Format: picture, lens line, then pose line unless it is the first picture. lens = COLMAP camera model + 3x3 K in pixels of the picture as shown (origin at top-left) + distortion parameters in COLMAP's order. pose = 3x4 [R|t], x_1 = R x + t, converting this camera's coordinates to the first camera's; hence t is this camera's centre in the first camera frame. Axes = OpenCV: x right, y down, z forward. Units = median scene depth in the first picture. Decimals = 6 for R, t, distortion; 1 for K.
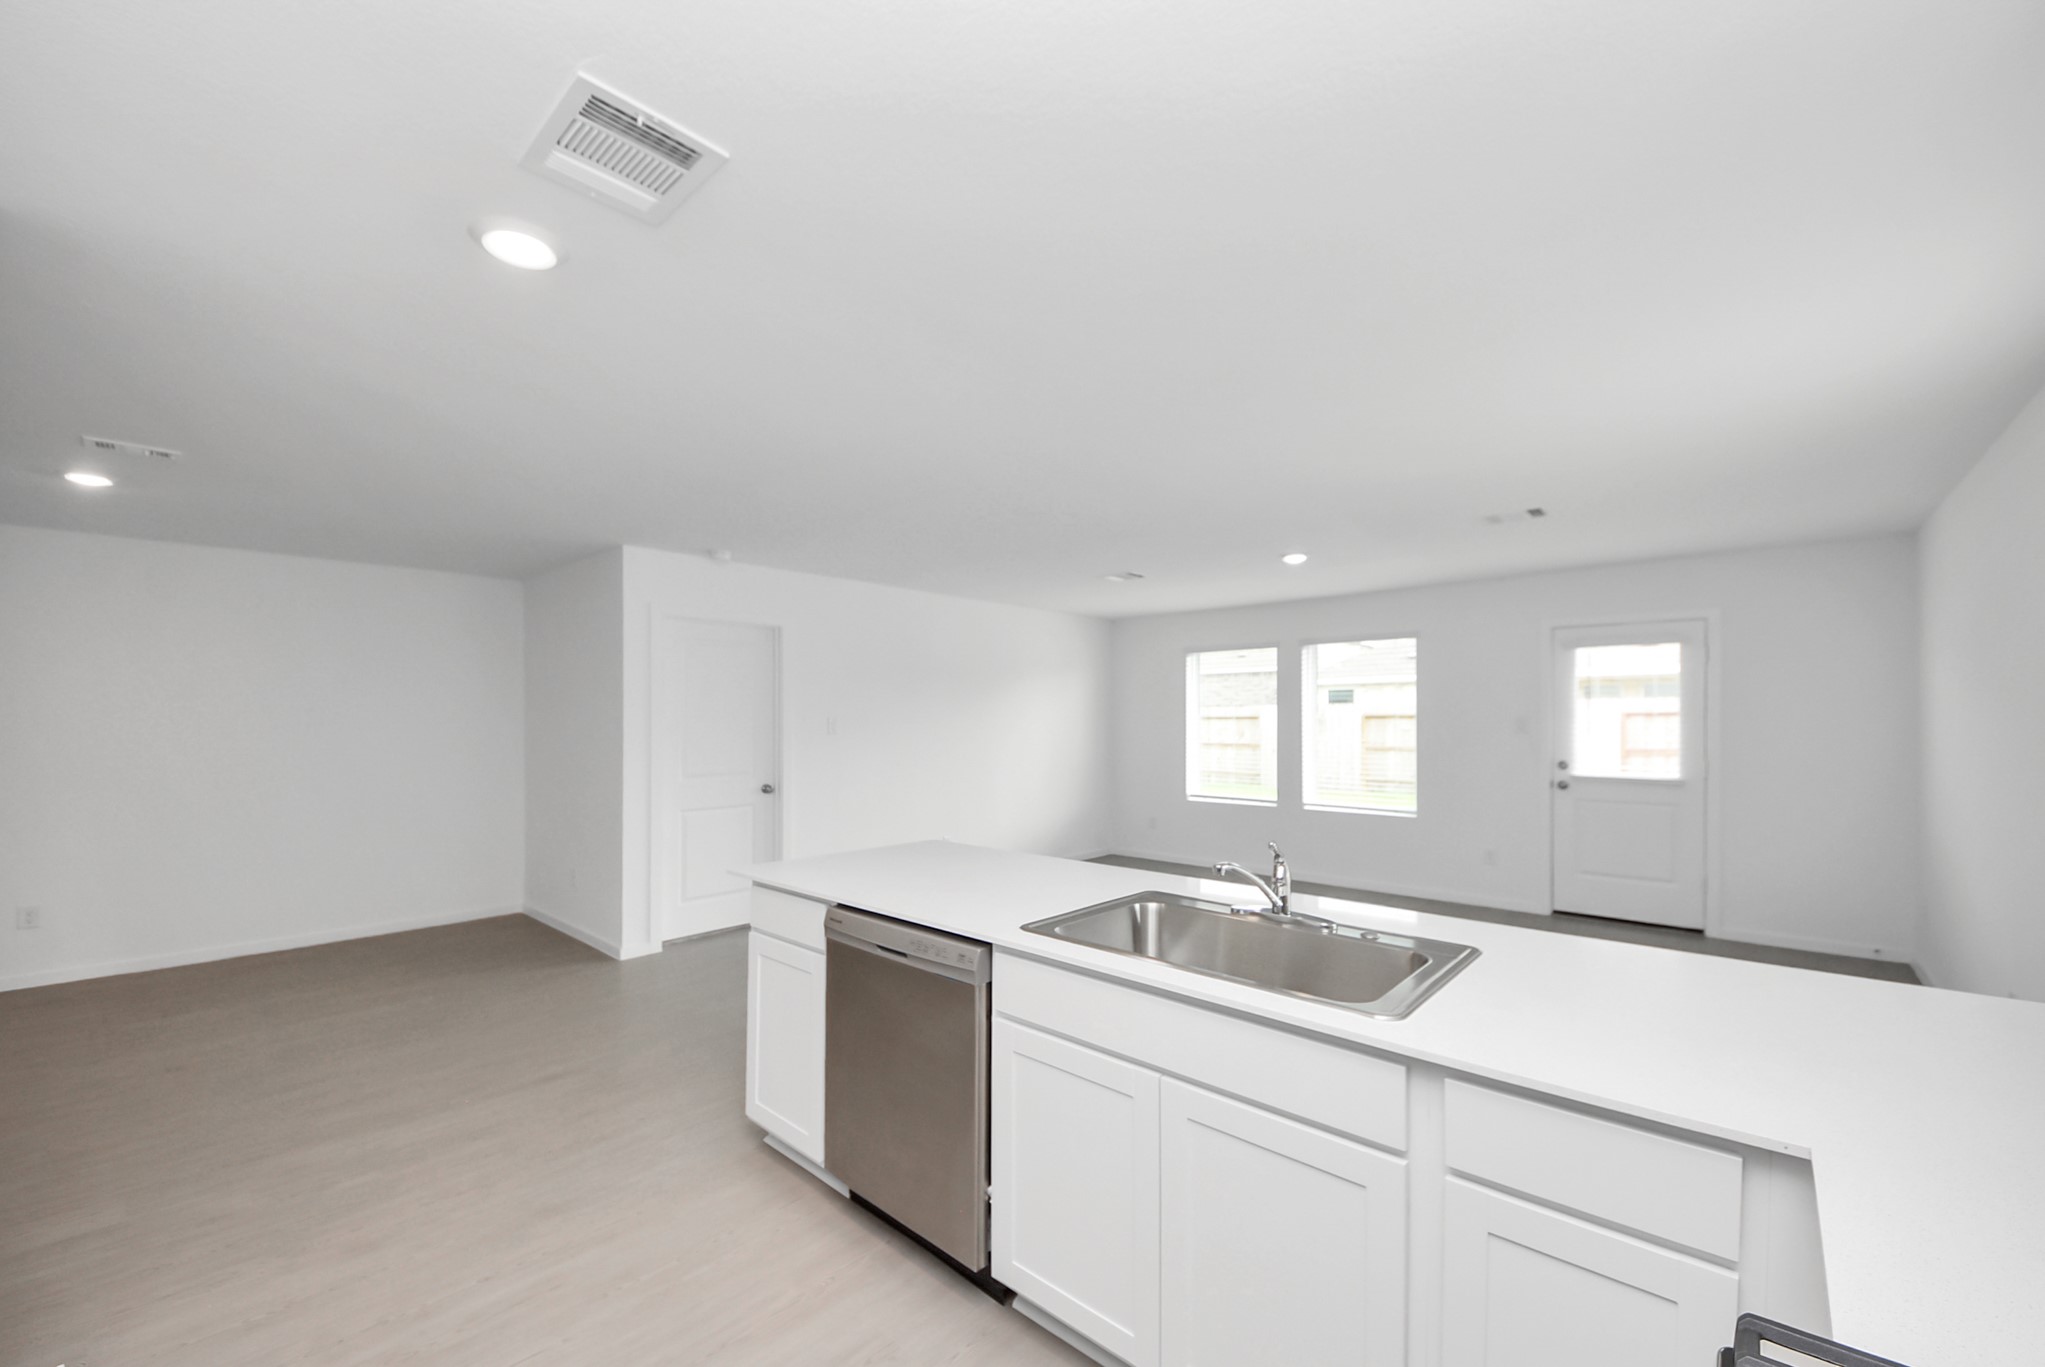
lens RADIAL K [[744.2, 0, 1022.0], [0, 744.2, 702.2], [0, 0, 1]] dist [-0.000780, -0.000168]
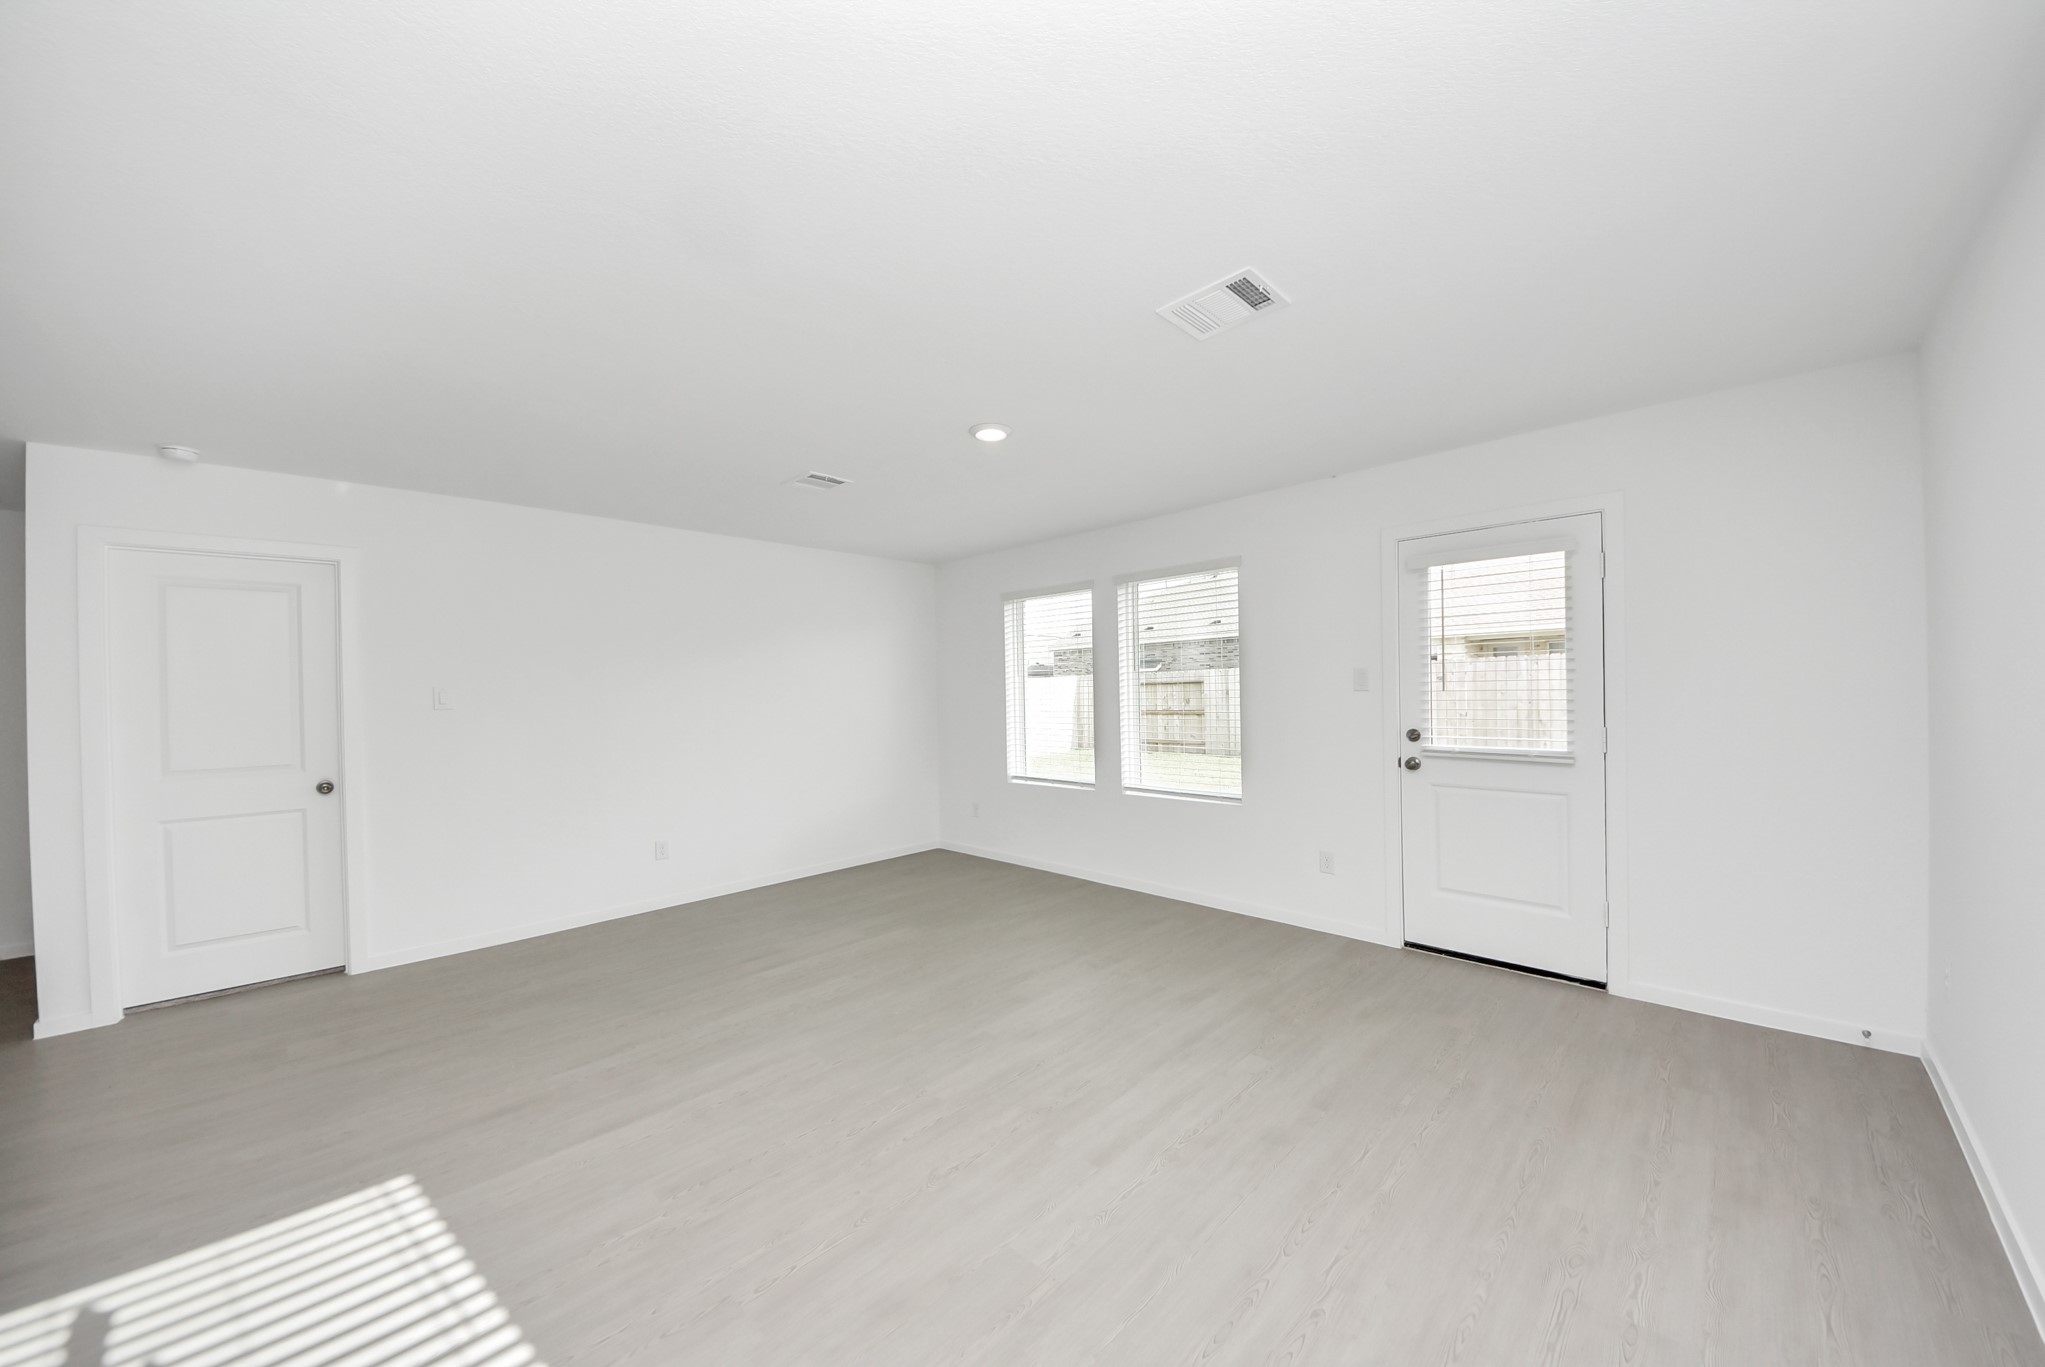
lens RADIAL K [[718.7, 0, 1022.5], [0, 718.7, 683.5], [0, 0, 1]] dist [0.024272, -0.012287]
pose [[0.999831, -0.016949, -0.007069, 0.363269], [0.017044, 0.999762, 0.013594, 0.019299], [0.006837, -0.013712, 0.999883, 0.315975]]
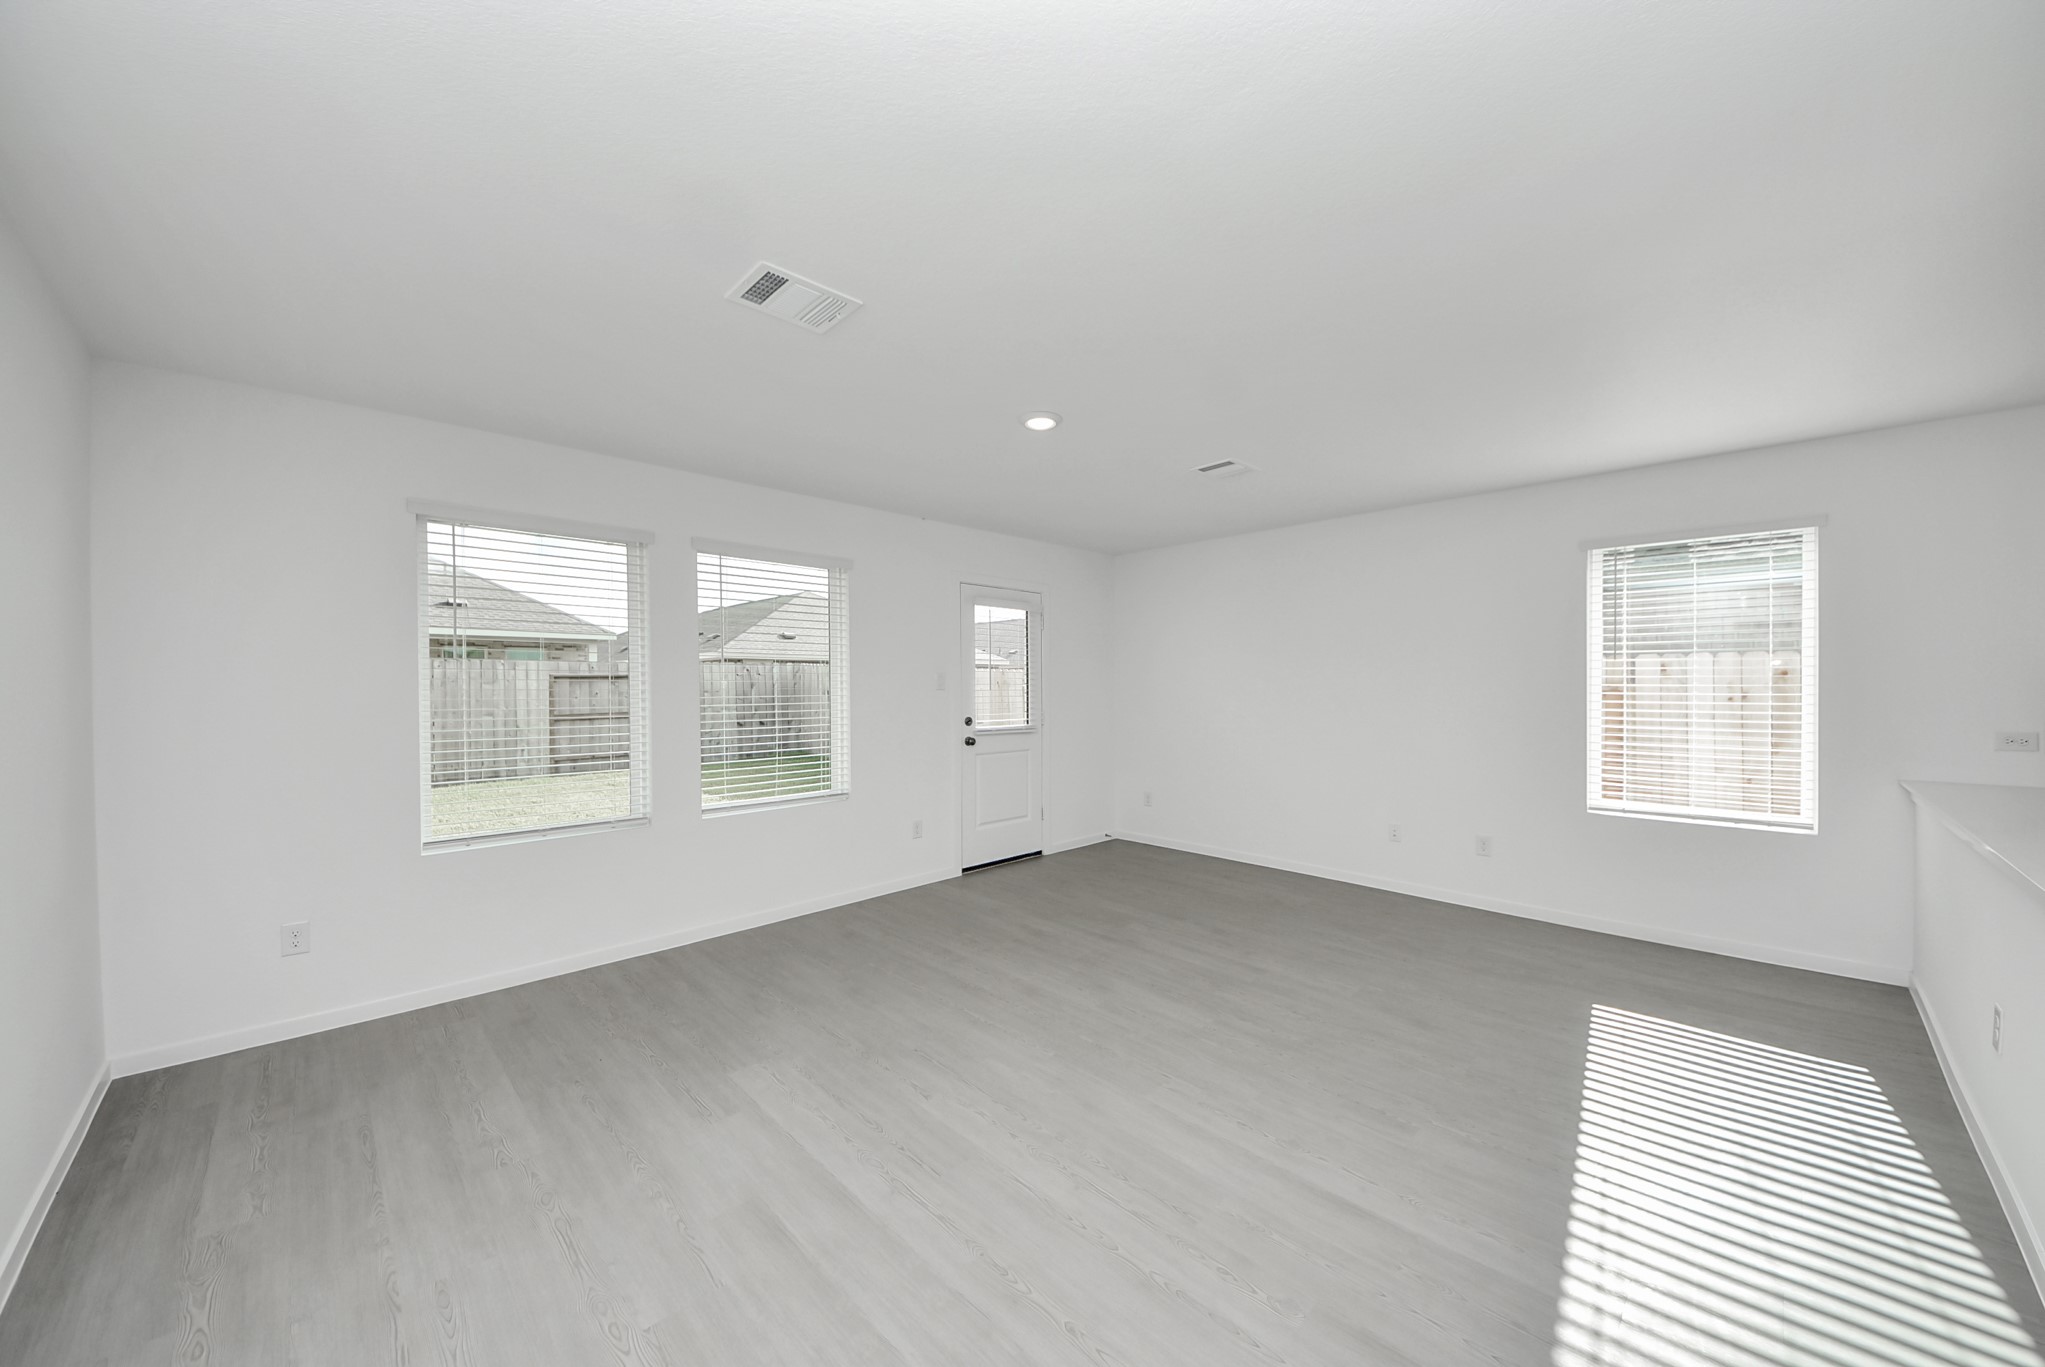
lens RADIAL K [[744.2, 0, 1022.0], [0, 744.2, 702.2], [0, 0, 1]] dist [-0.000780, -0.000168]
pose [[0.015323, -0.021095, 0.999660, -0.260592], [-0.021414, 0.999541, 0.021421, 0.035974], [-0.999653, -0.021735, 0.014864, 0.914128]]
